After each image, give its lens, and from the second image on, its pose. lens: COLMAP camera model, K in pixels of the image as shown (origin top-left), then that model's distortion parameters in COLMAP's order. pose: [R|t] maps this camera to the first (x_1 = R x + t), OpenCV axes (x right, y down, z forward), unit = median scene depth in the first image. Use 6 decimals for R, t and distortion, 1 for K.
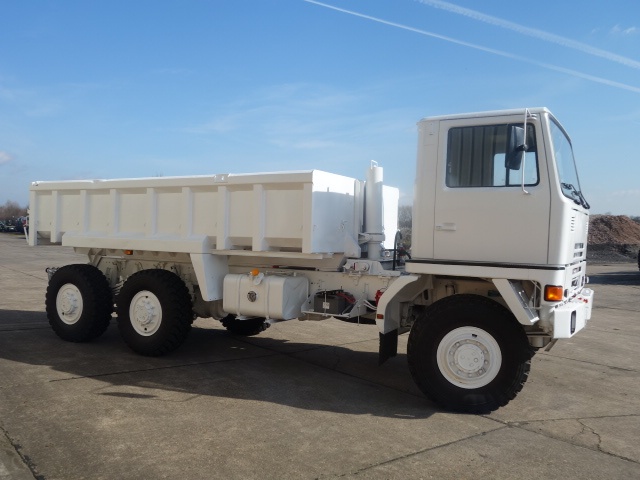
lens RADIAL K [[568.1, 0, 319.3], [0, 568.1, 236.4], [0, 0, 1]] dist [0.013314, -0.015444]
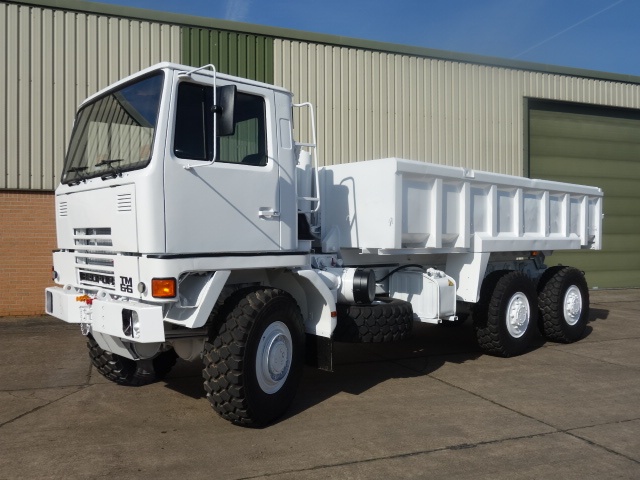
lens RADIAL K [[567.3, 0, 319.5], [0, 567.3, 236.8], [0, 0, 1]] dist [0.005493, -0.004498]
pose [[-0.309397, -0.022634, -0.950664, 1.205607], [-0.014463, 0.999713, -0.019095, 0.037894], [0.950823, 0.007842, -0.309636, 1.670797]]
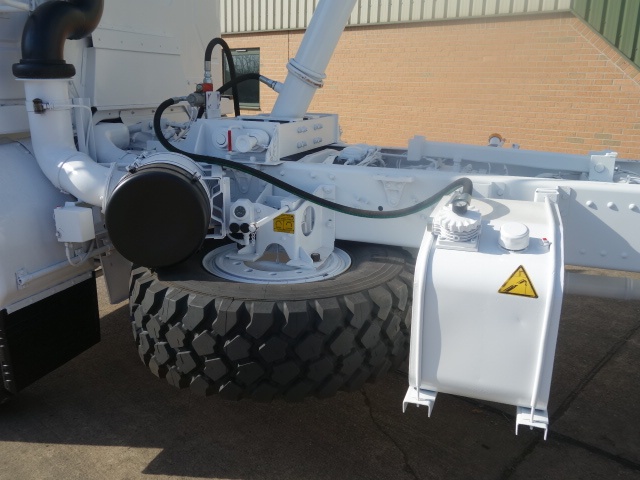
lens RADIAL K [[555.5, 0, 320.2], [0, 555.5, 241.7], [0, 0, 1]] dist [-0.008761, -0.008709]
pose [[-0.985496, 0.011985, -0.169273, 0.175074], [-0.036344, 0.959452, 0.279520, 0.018531], [0.165759, 0.281618, -0.945101, 1.787769]]
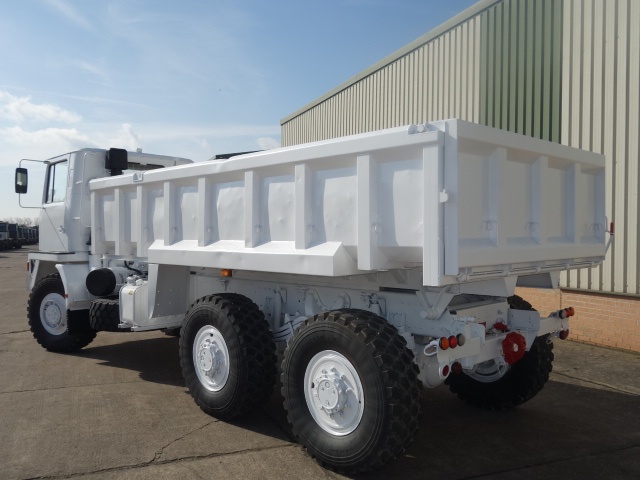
lens RADIAL K [[568.1, 0, 319.3], [0, 568.1, 236.4], [0, 0, 1]] dist [0.013314, -0.015444]
pose [[-0.960088, -0.023078, 0.278743, -0.623652], [-0.020733, 0.999721, 0.011360, -0.024537], [-0.278927, 0.005128, -0.960299, 2.541668]]
